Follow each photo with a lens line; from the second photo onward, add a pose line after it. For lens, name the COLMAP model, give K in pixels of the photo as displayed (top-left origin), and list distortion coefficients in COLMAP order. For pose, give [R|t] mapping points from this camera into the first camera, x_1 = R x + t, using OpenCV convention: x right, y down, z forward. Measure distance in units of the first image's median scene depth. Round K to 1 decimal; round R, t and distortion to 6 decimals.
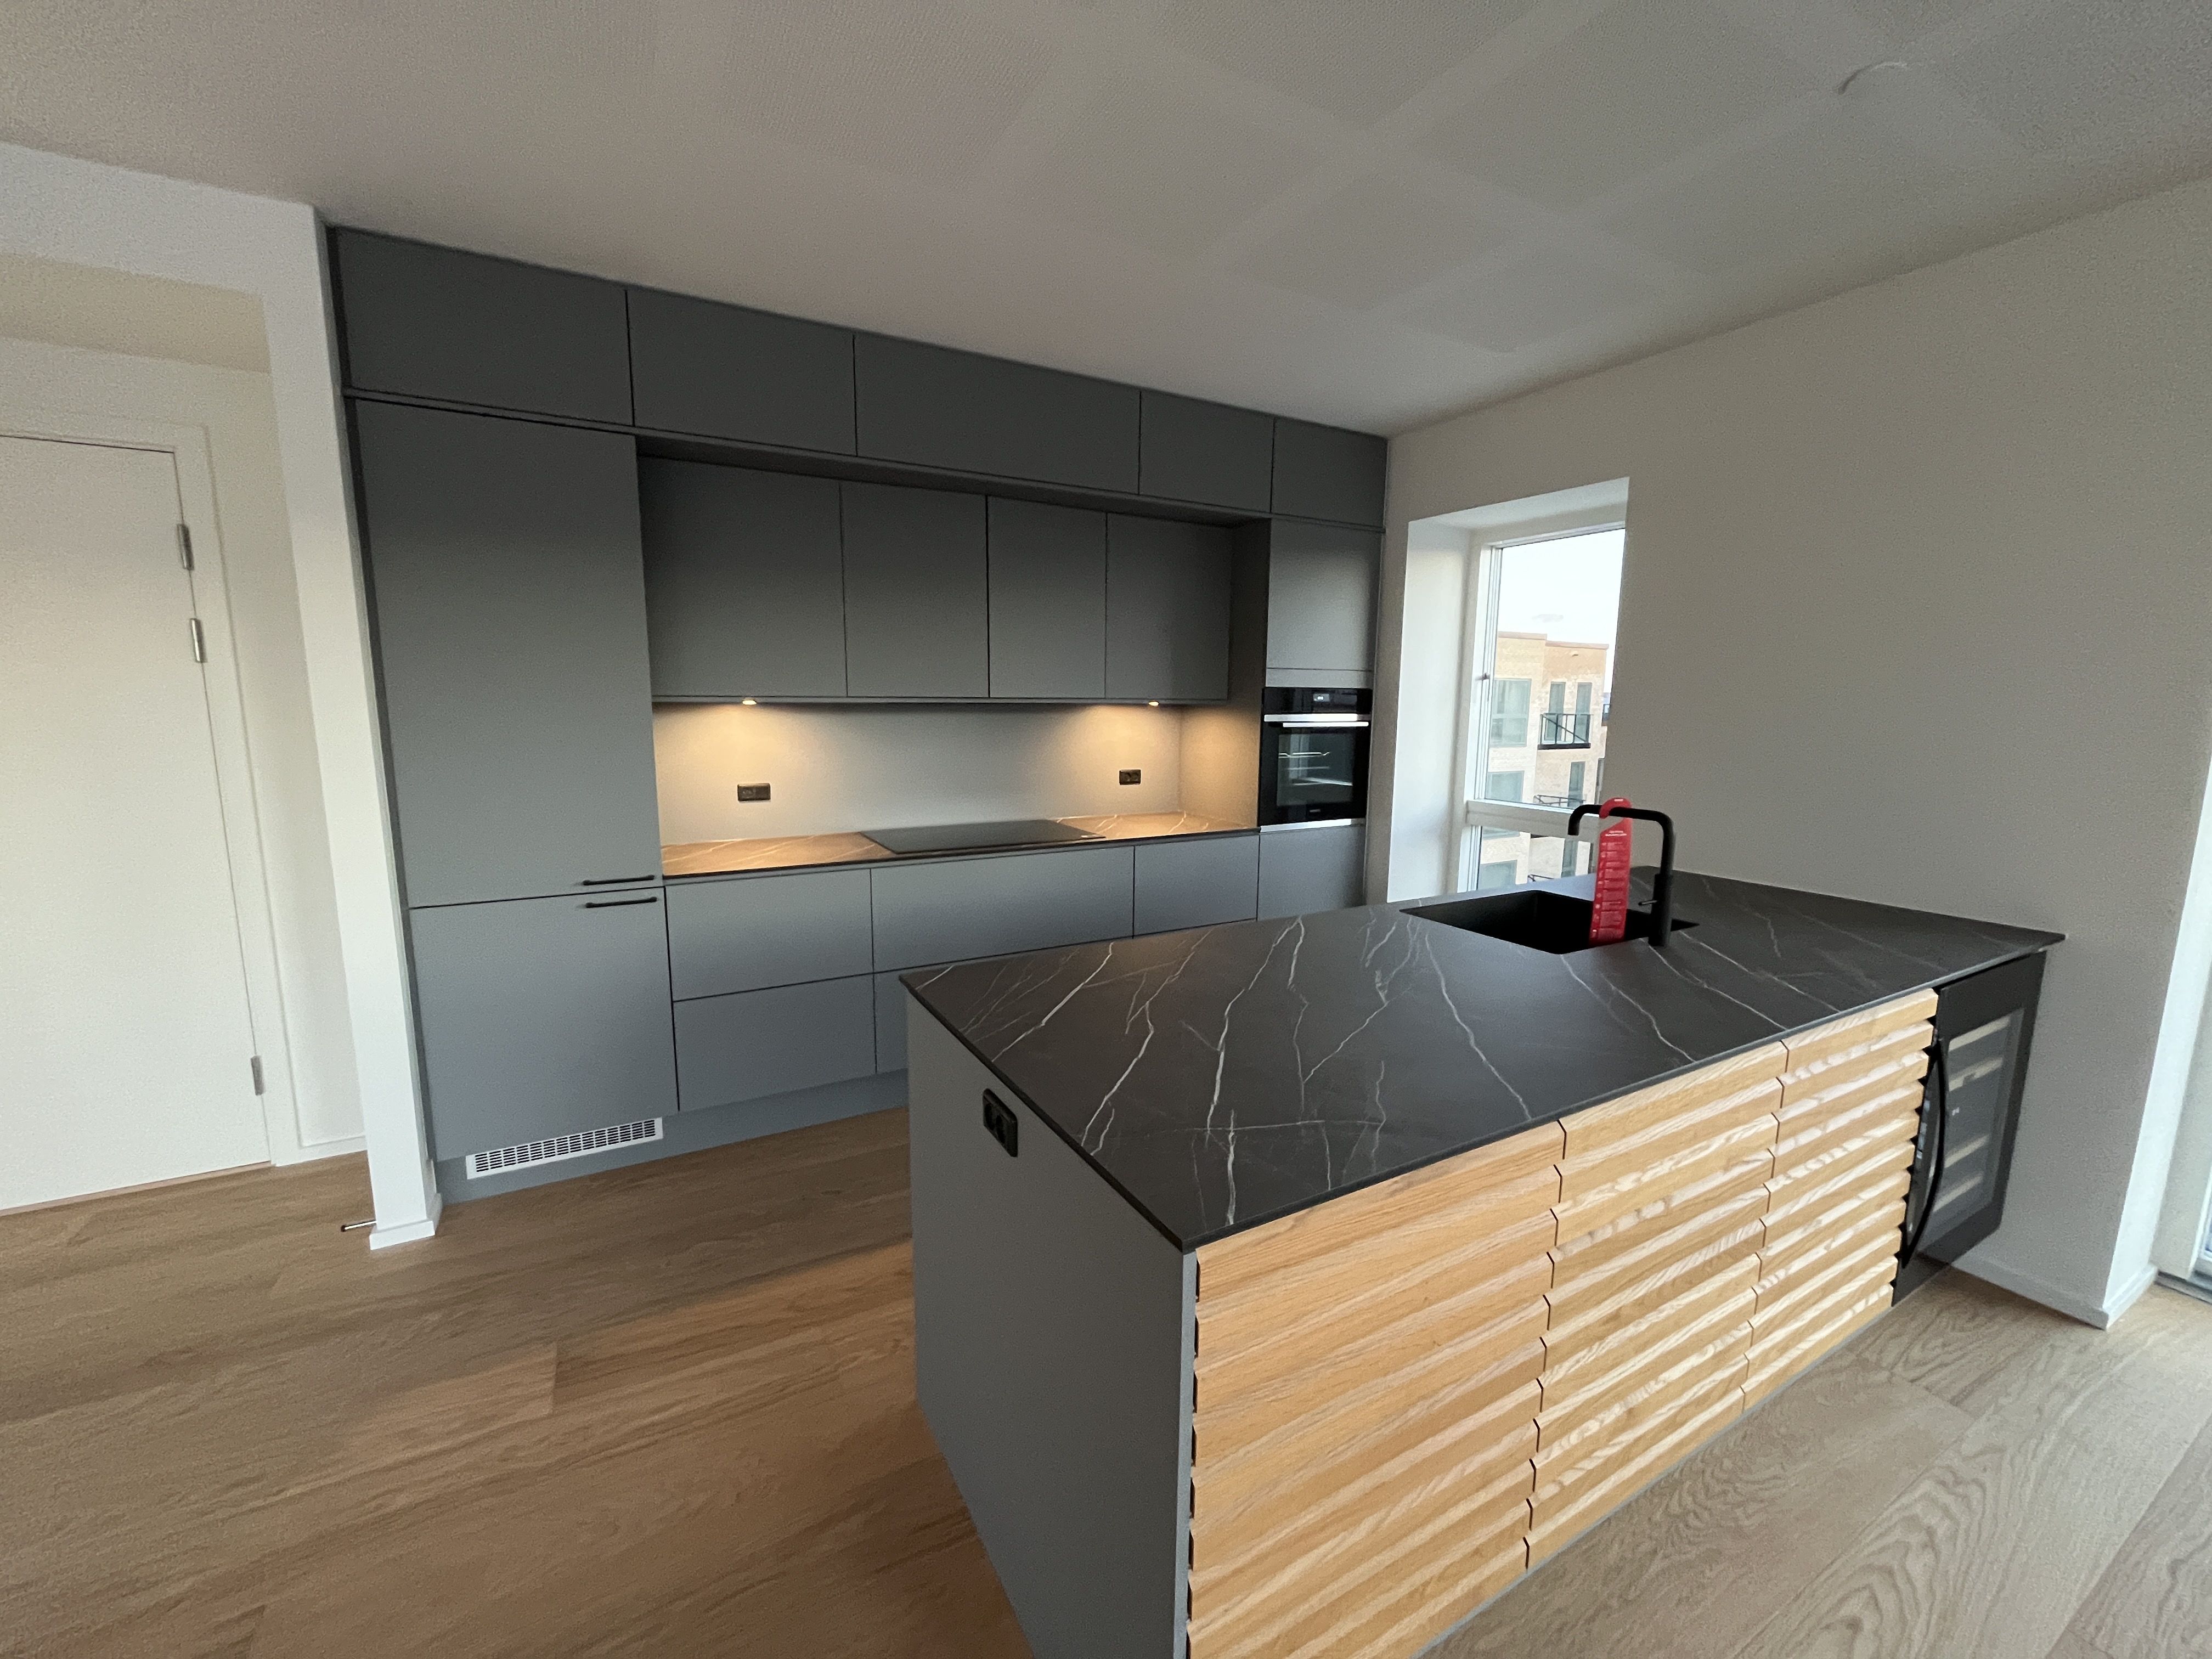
lens RADIAL K [[890.9, 0, 1104.7], [0, 890.9, 821.4], [0, 0, 1]] dist [-0.002156, -0.000327]
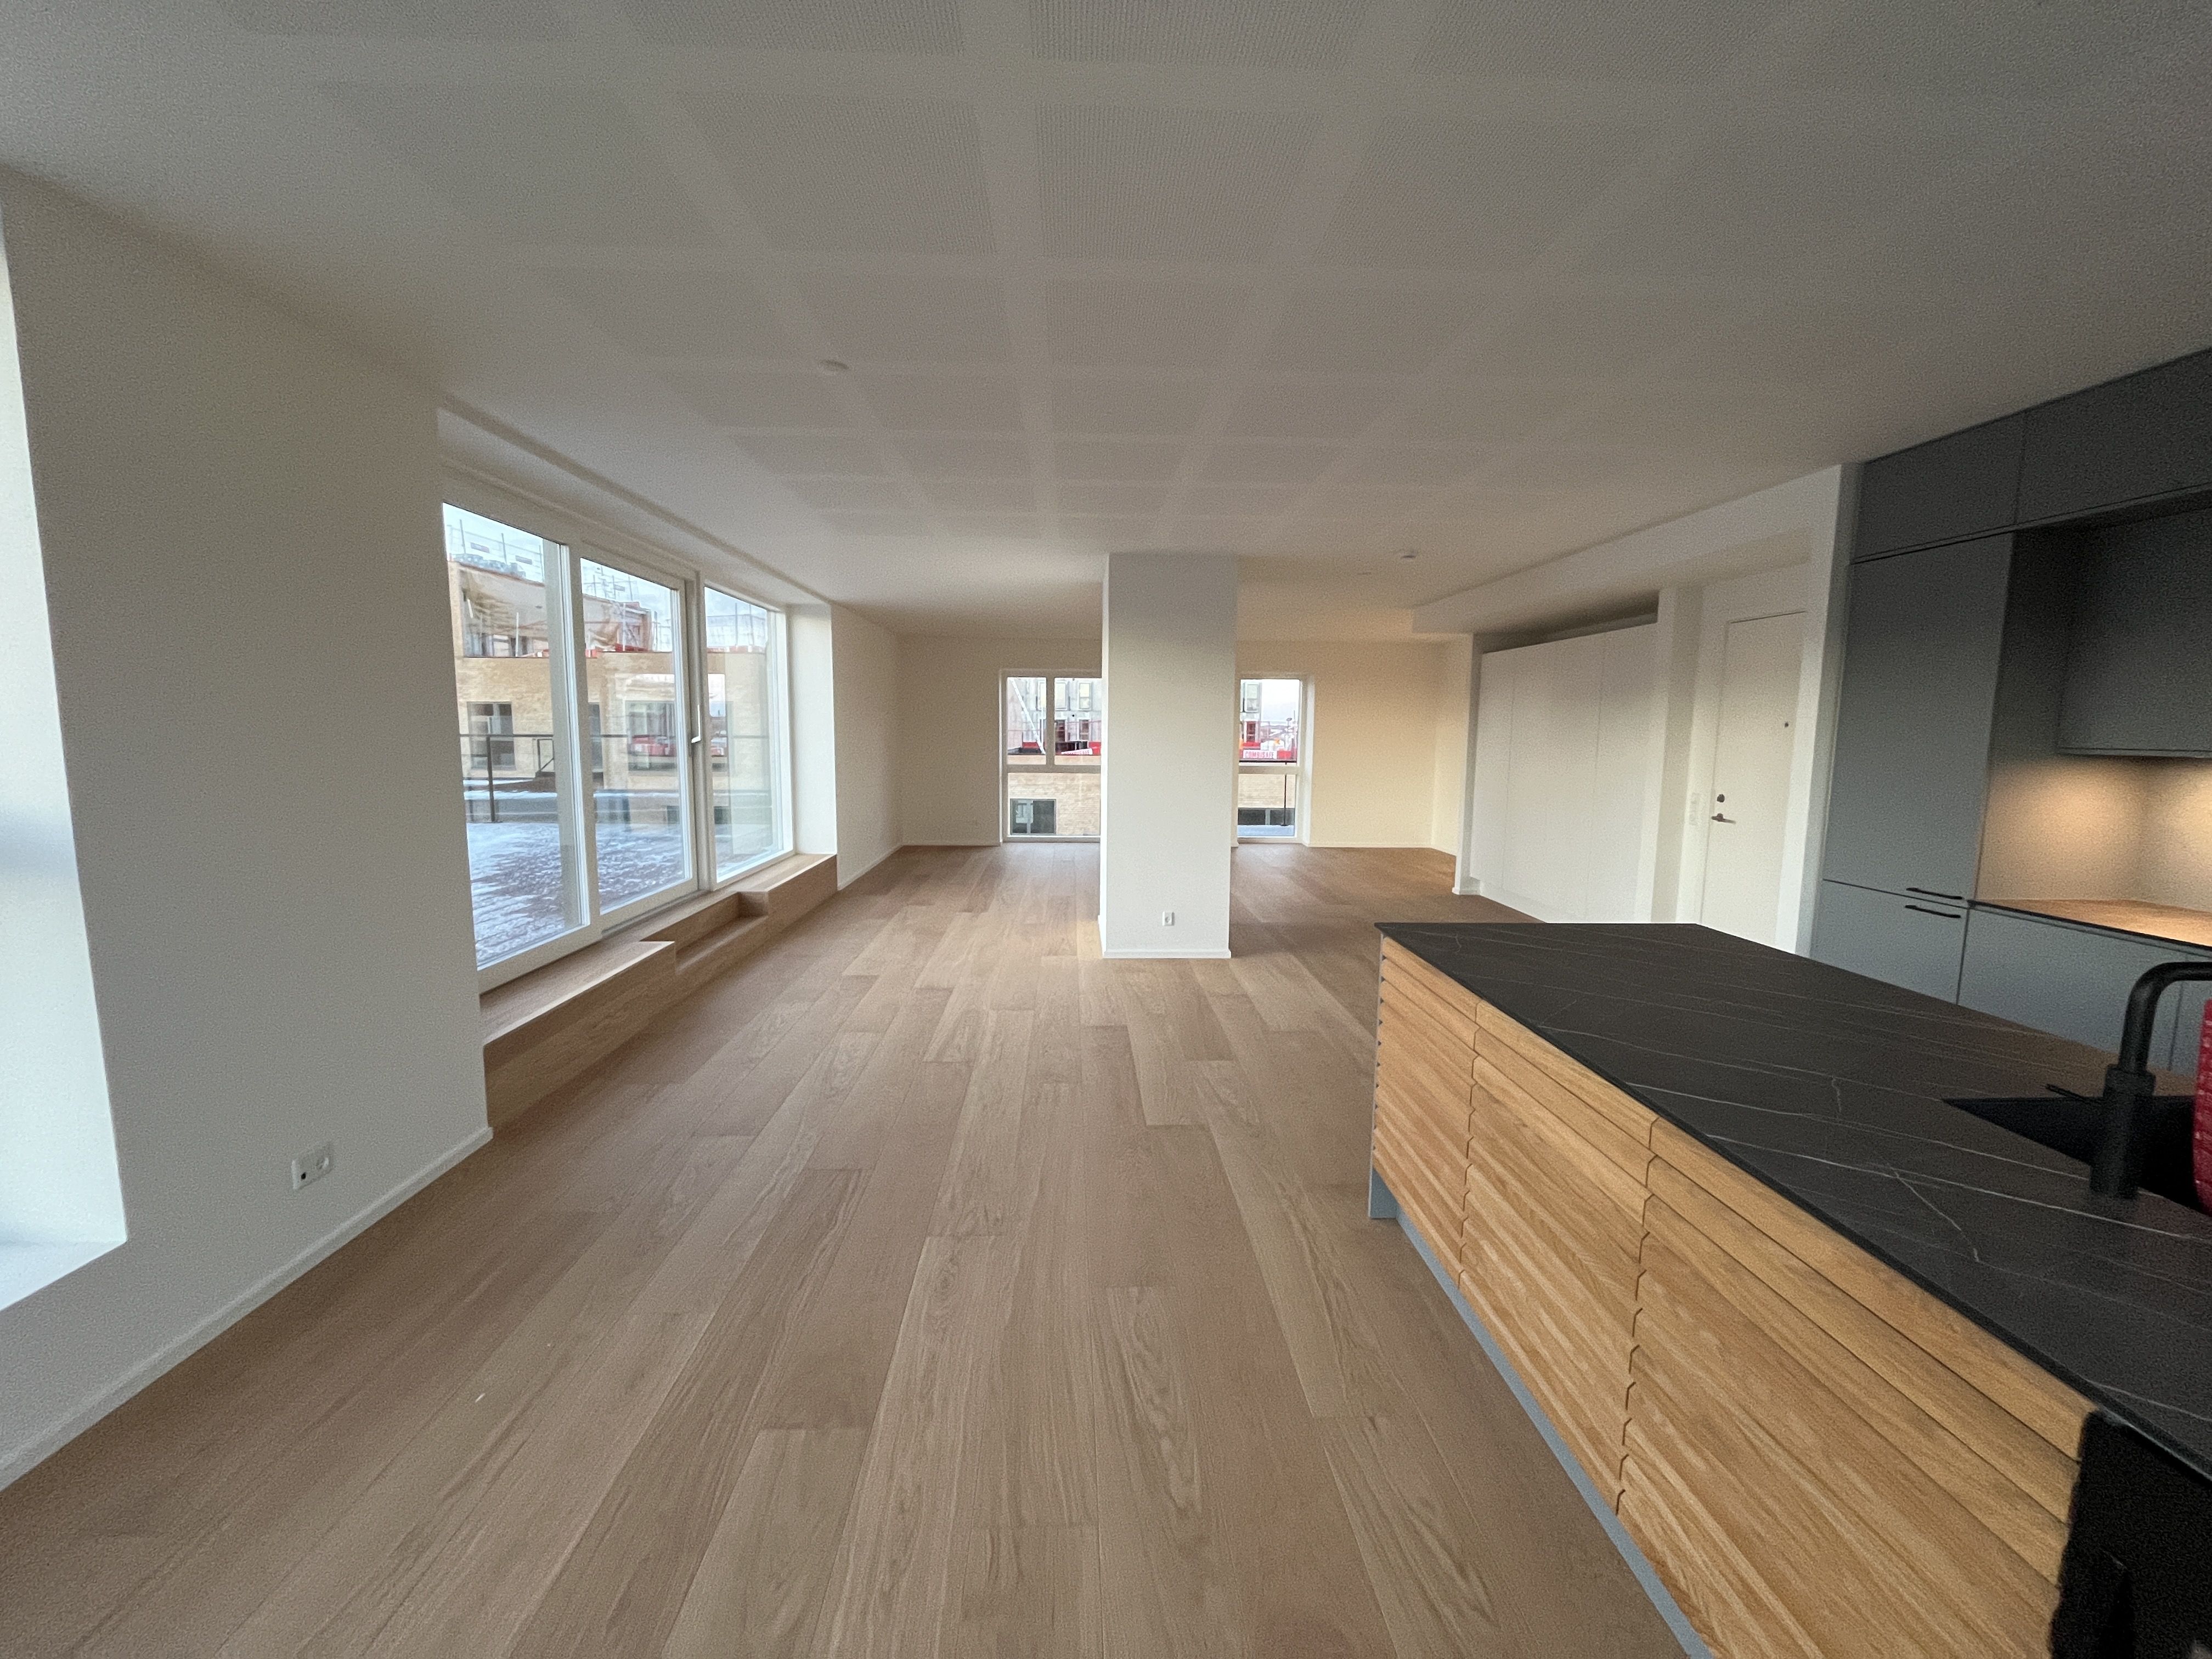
lens RADIAL K [[890.9, 0, 1106.4], [0, 890.9, 831.7], [0, 0, 1]] dist [-0.002156, -0.000327]
pose [[-0.439311, 0.090662, -0.893748, 1.108919], [-0.141131, 0.975575, 0.168334, -0.066147], [0.887180, 0.200087, -0.415786, 0.489260]]
